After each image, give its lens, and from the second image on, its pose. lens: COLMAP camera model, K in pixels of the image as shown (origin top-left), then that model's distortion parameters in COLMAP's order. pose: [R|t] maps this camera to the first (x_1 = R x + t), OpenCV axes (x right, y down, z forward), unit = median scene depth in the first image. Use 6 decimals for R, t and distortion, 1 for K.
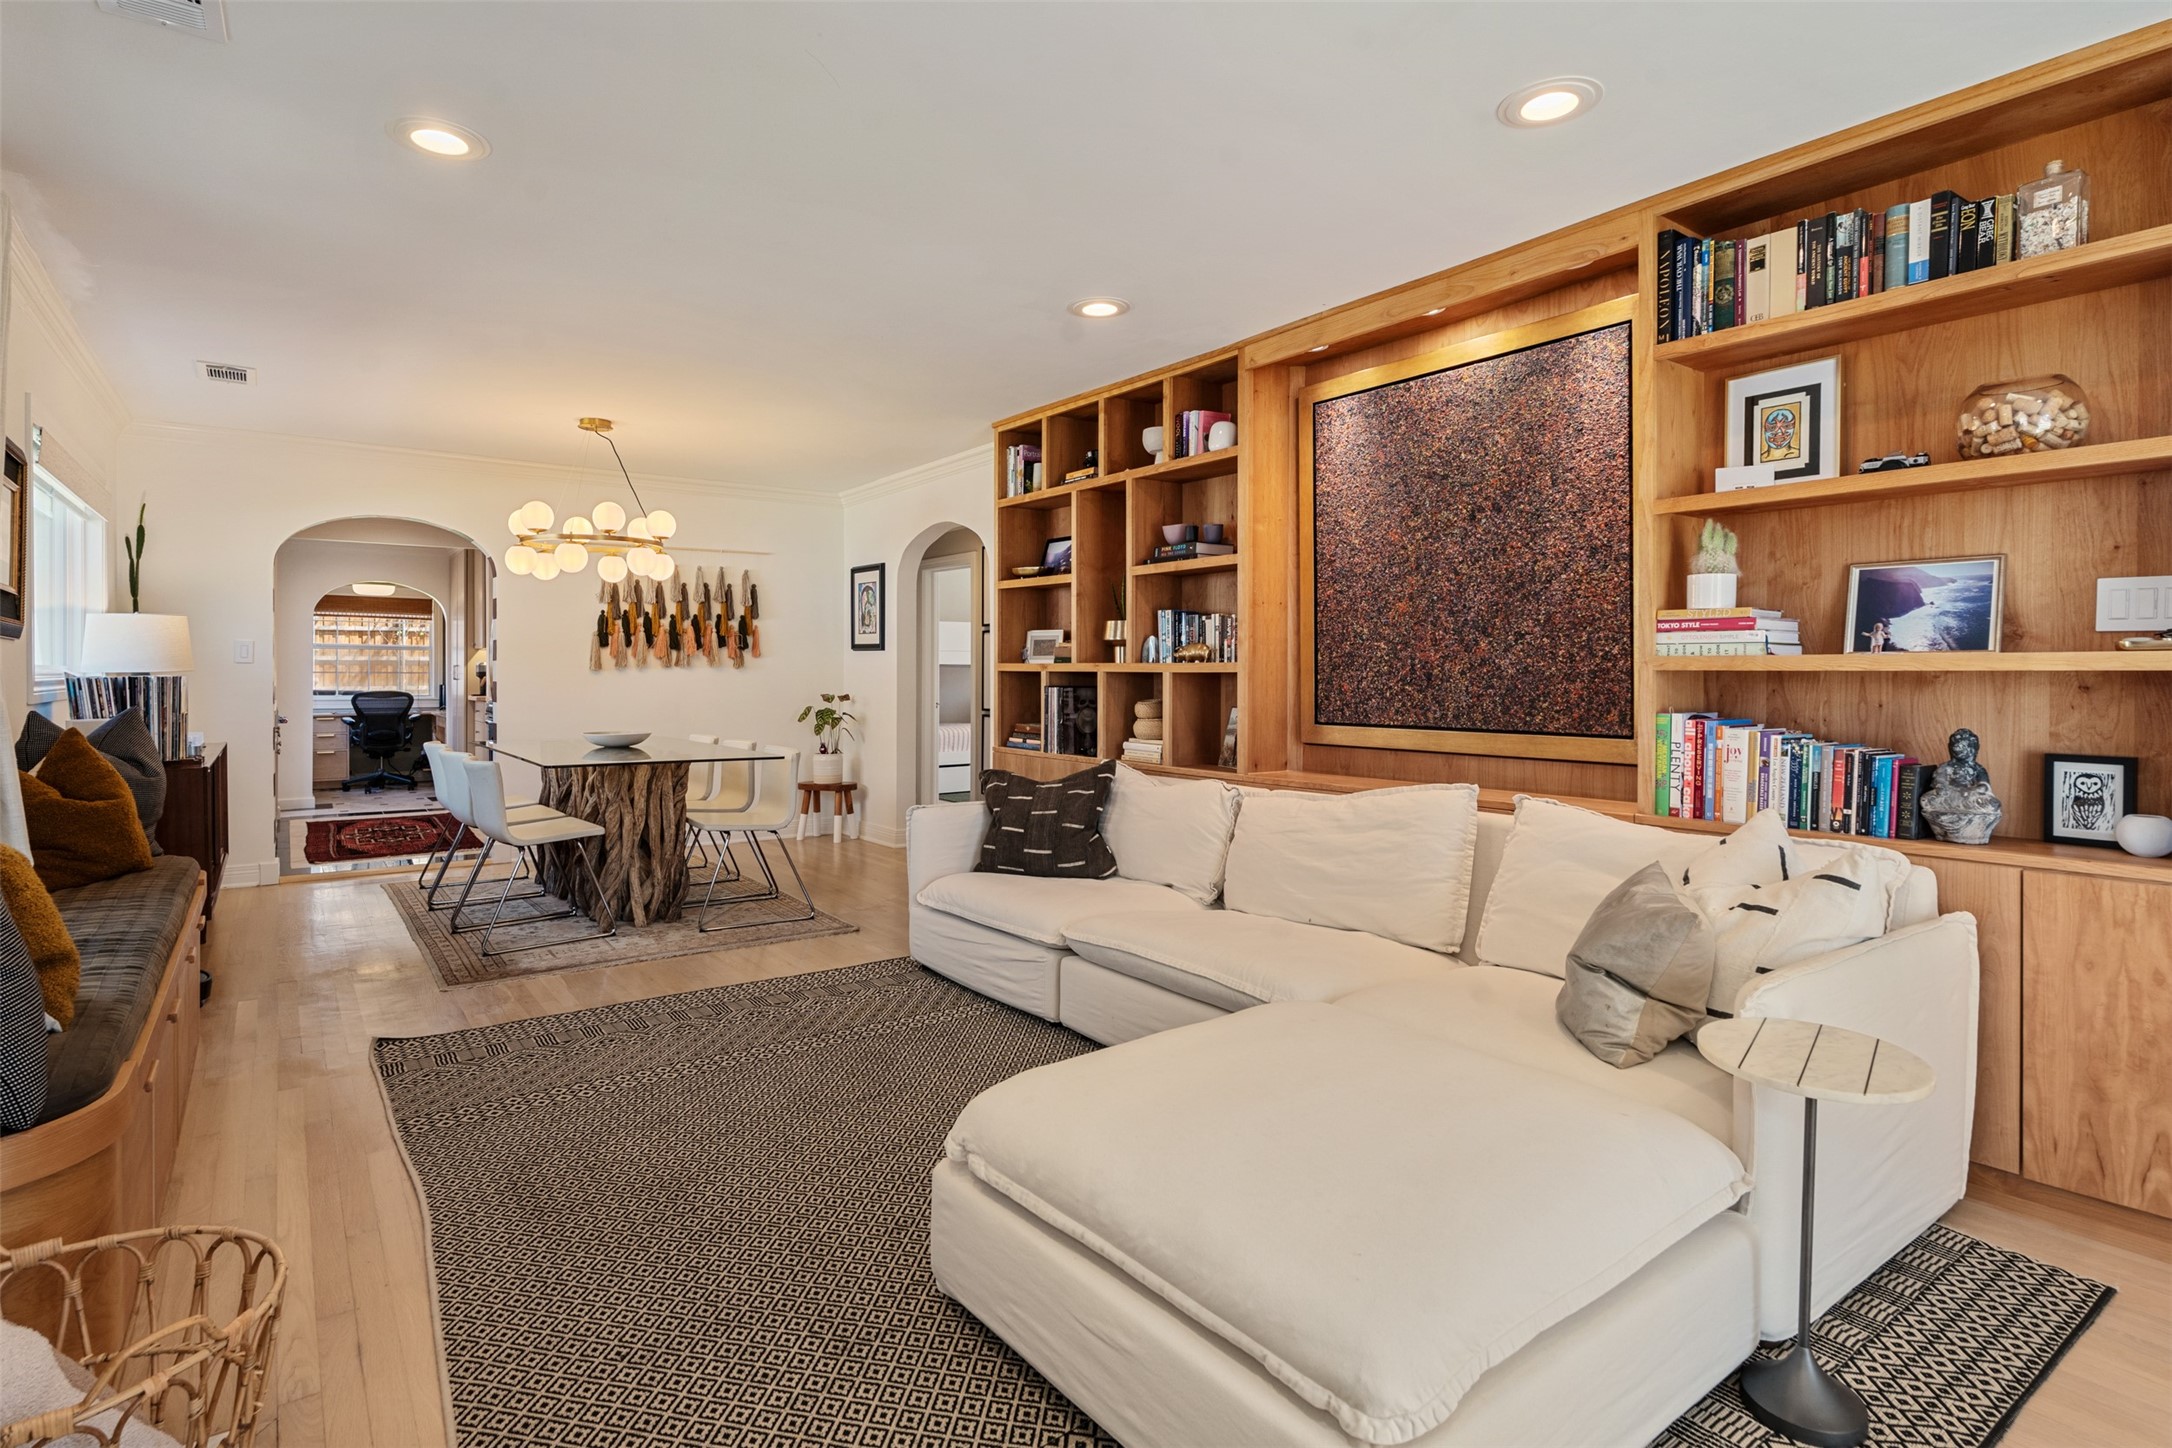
lens RADIAL K [[1116.1, 0, 1084.6], [0, 1116.1, 678.6], [0, 0, 1]] dist [-0.003315, 0.000487]
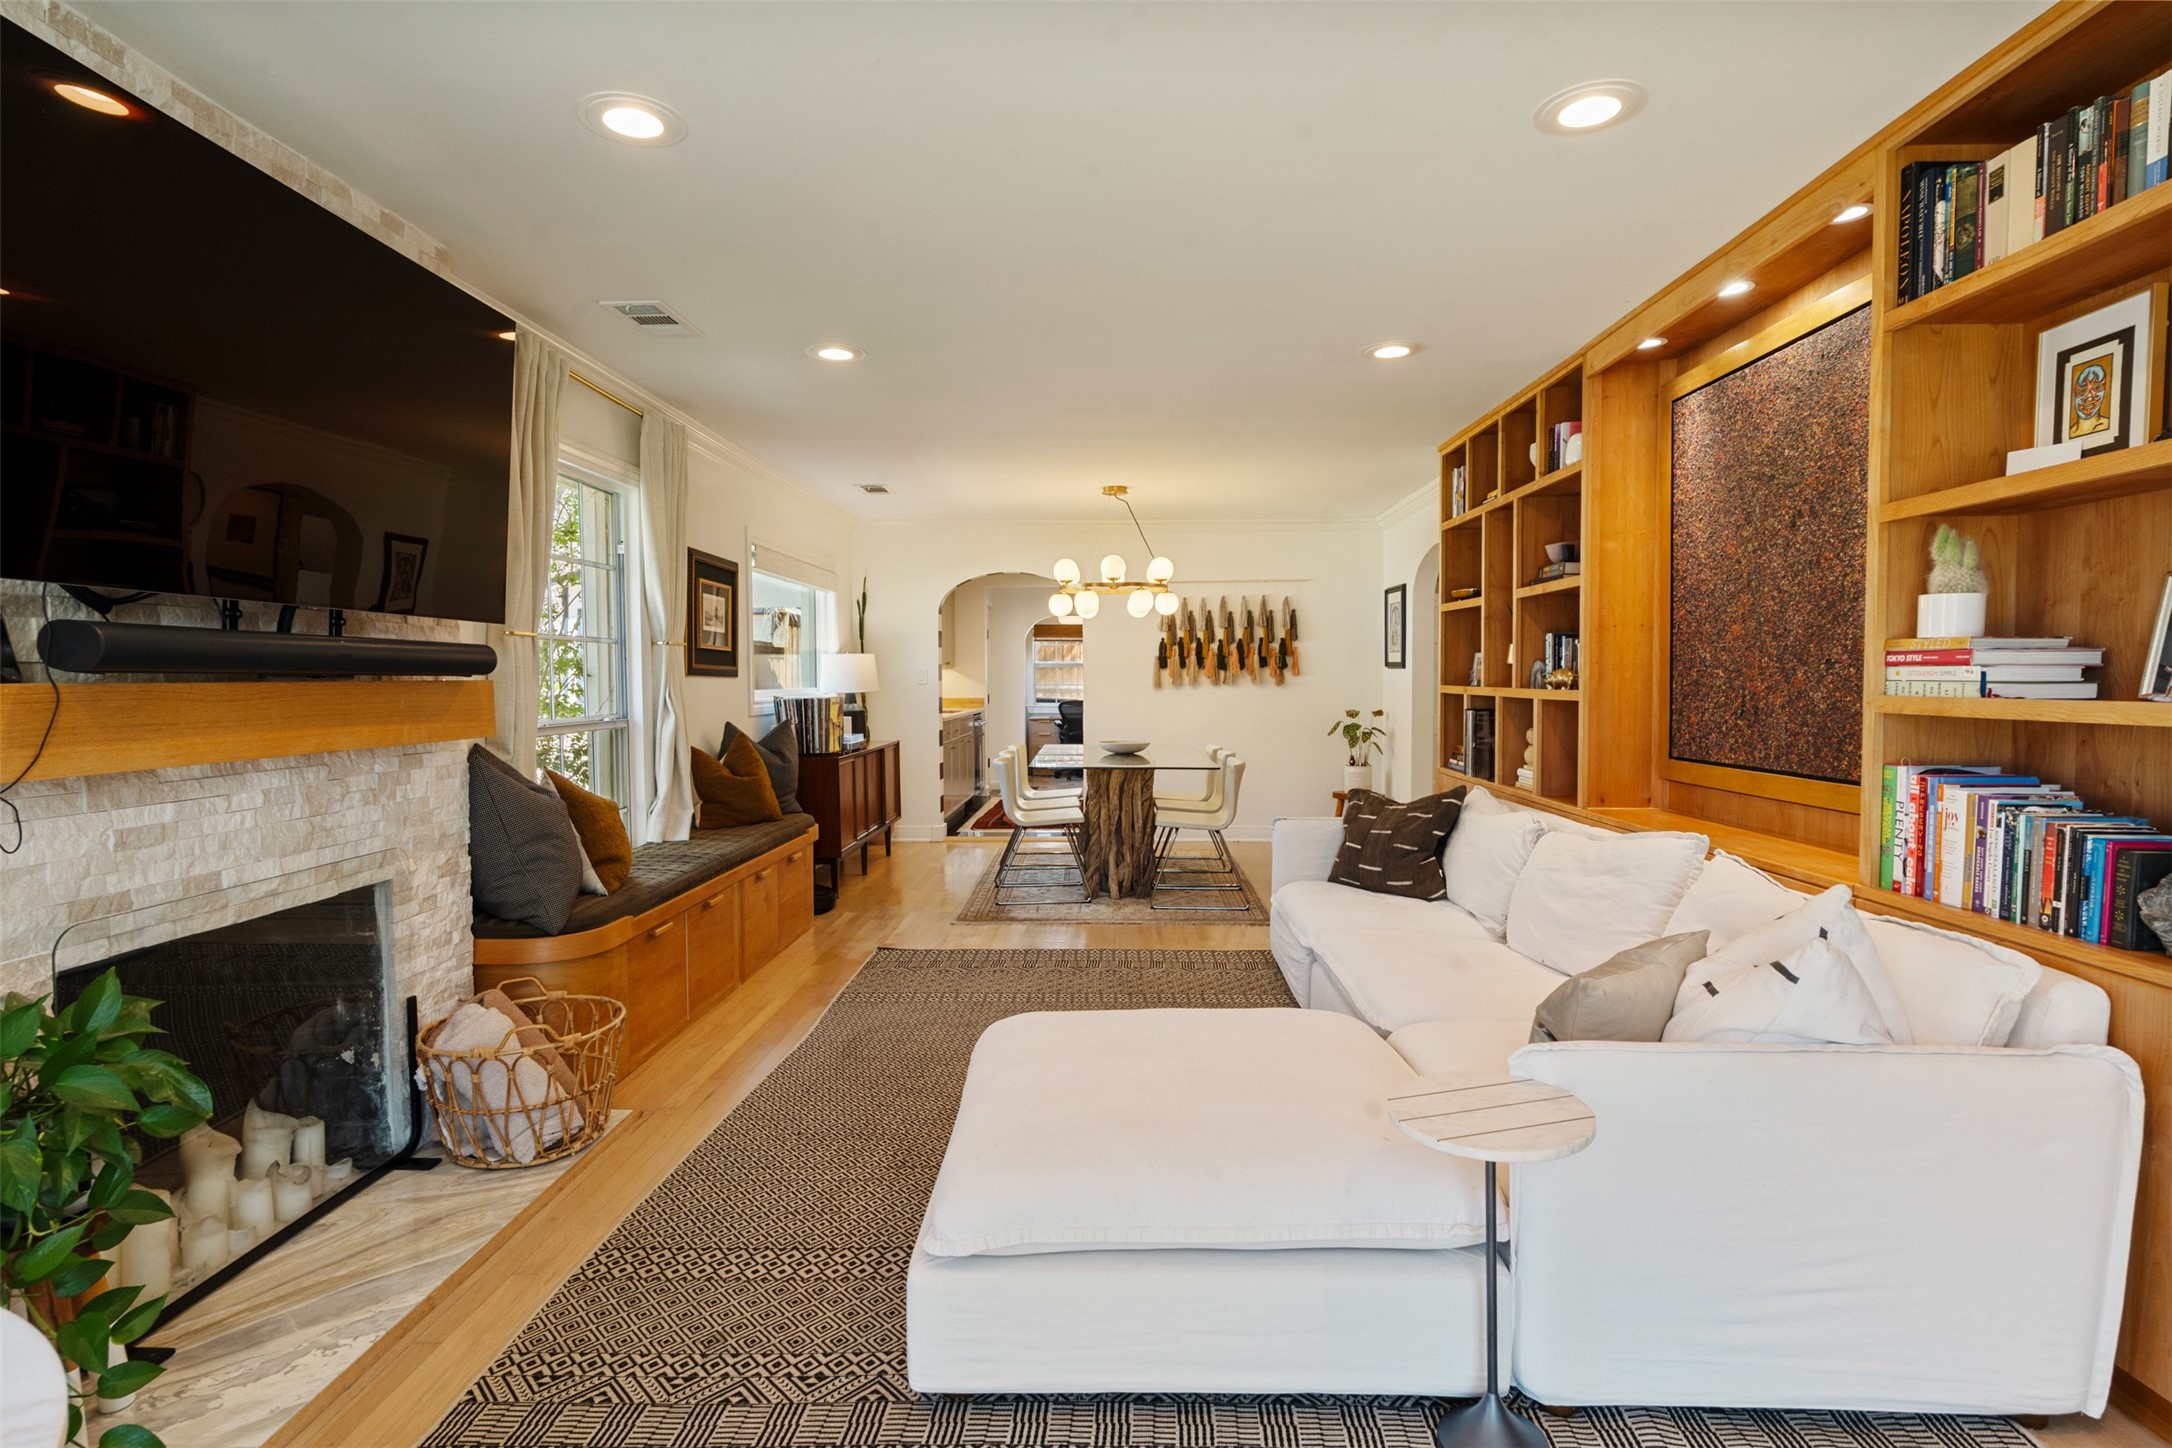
lens RADIAL K [[1126.4, 0, 1086.0], [0, 1126.4, 724.0], [0, 0, 1]] dist [0.001417, 0.000442]
pose [[0.791453, 0.021679, -0.610846, 0.441507], [0.000505, 0.999347, 0.036122, -0.023254], [0.611230, -0.028897, 0.790925, -0.012696]]
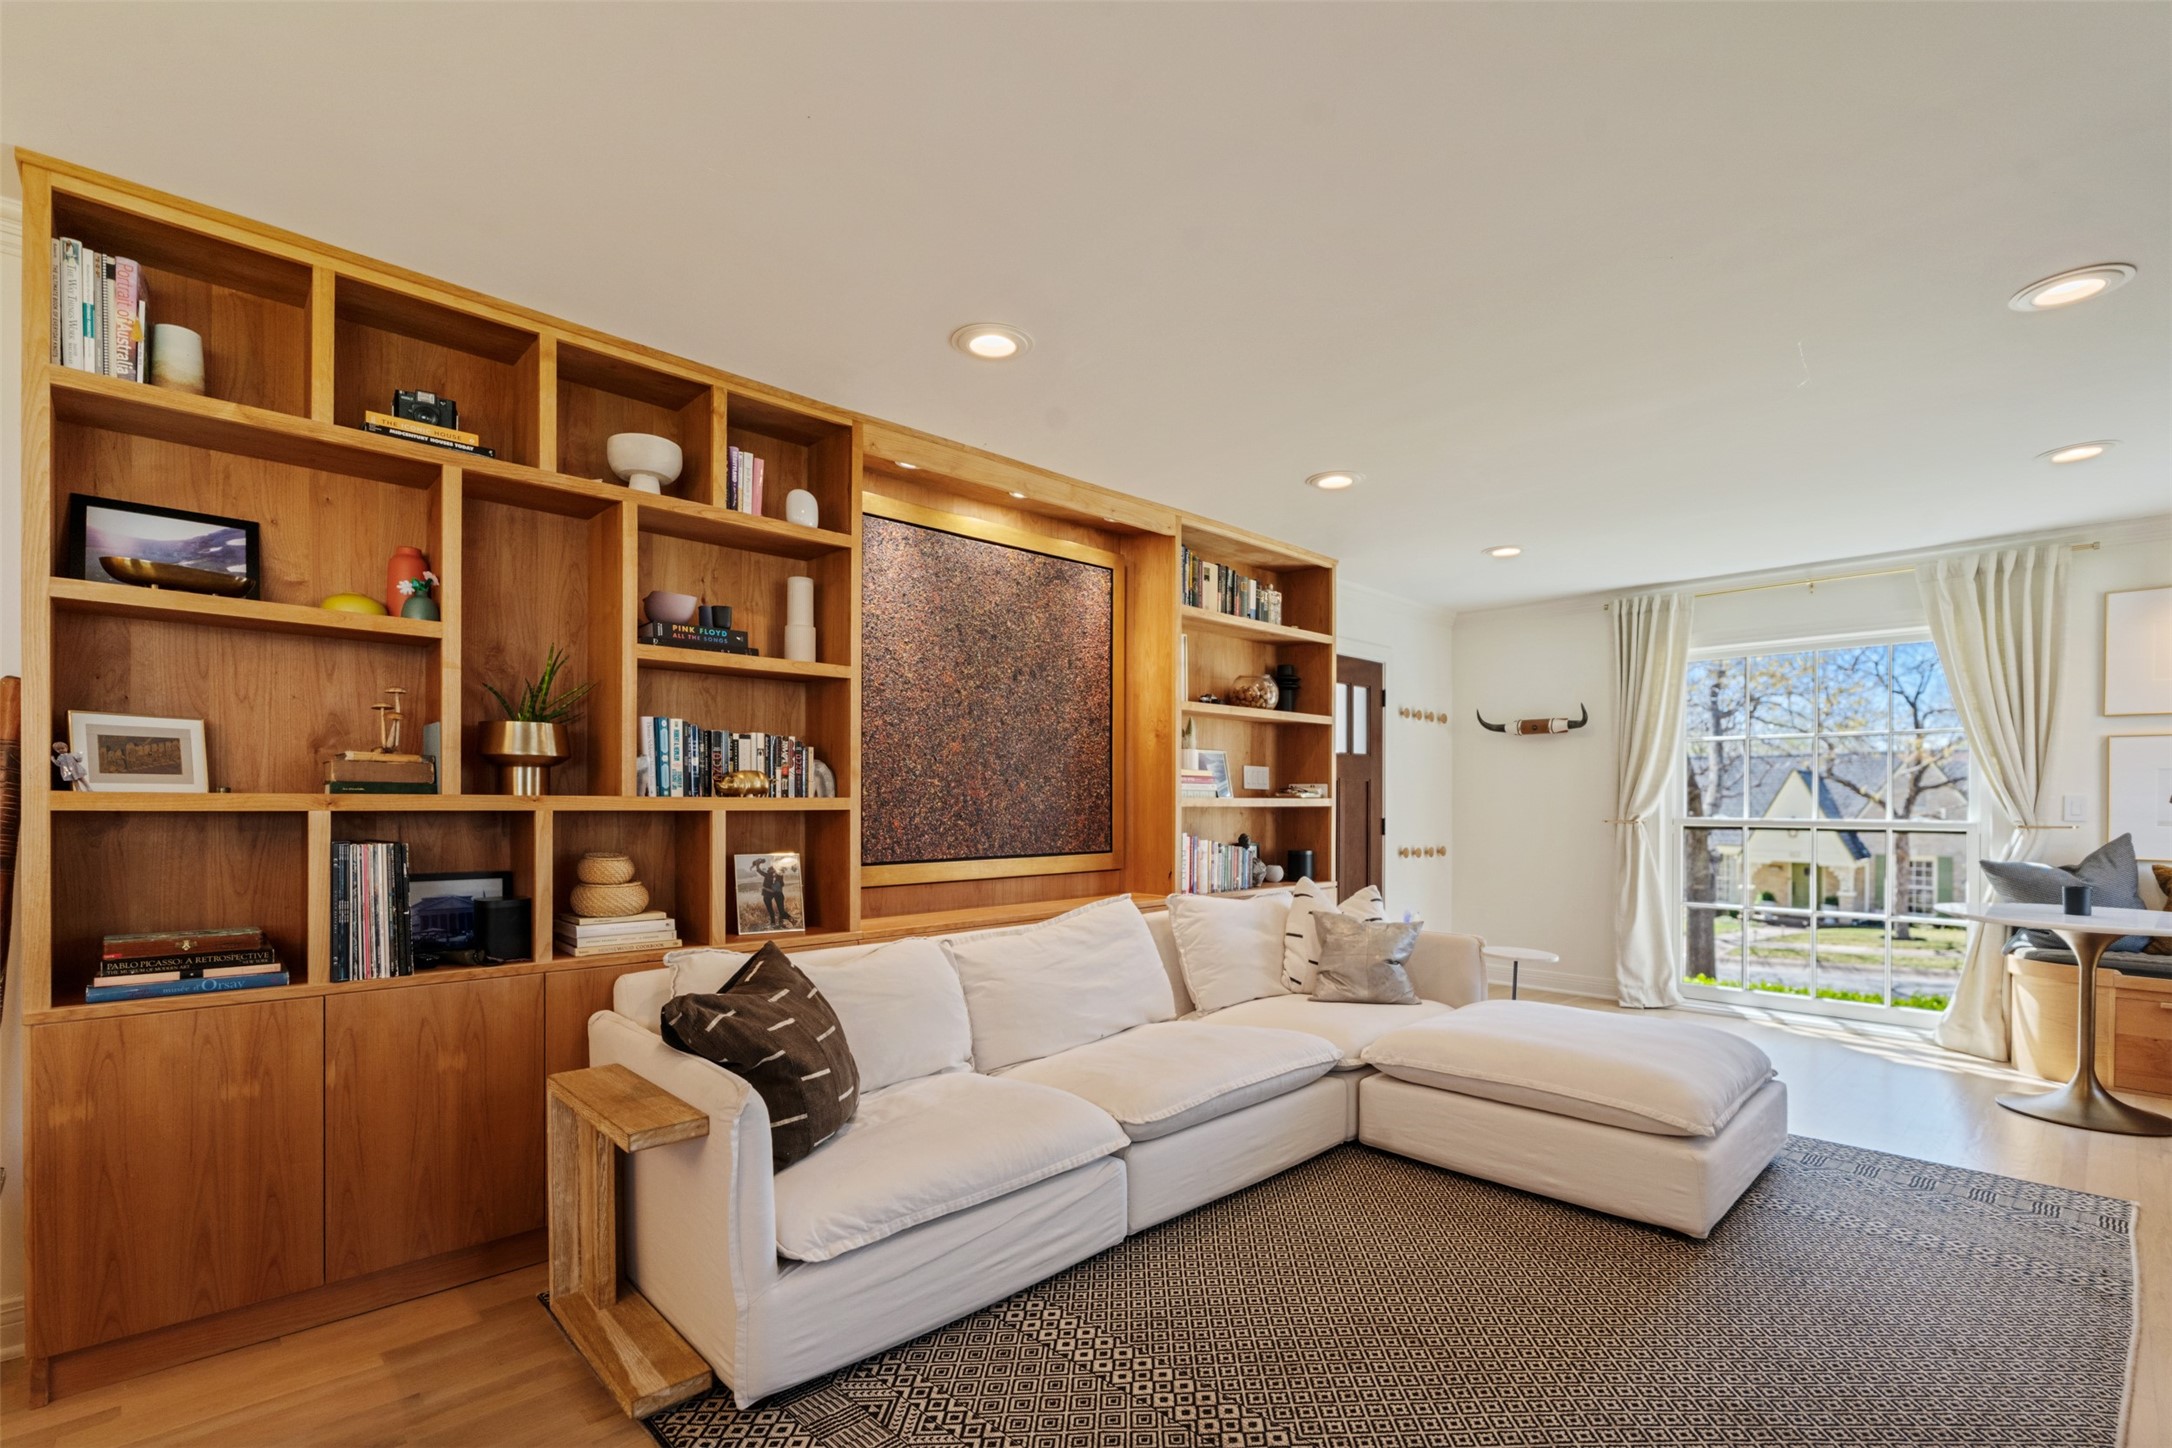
lens RADIAL K [[973.5, 0, 1088.9], [0, 973.5, 802.1], [0, 0, 1]] dist [-0.003347, -0.000419]
pose [[-0.131624, -0.000790, 0.991299, -0.679946], [0.005028, 0.999986, 0.001464, -0.012822], [-0.991287, 0.005177, -0.131619, 1.041459]]
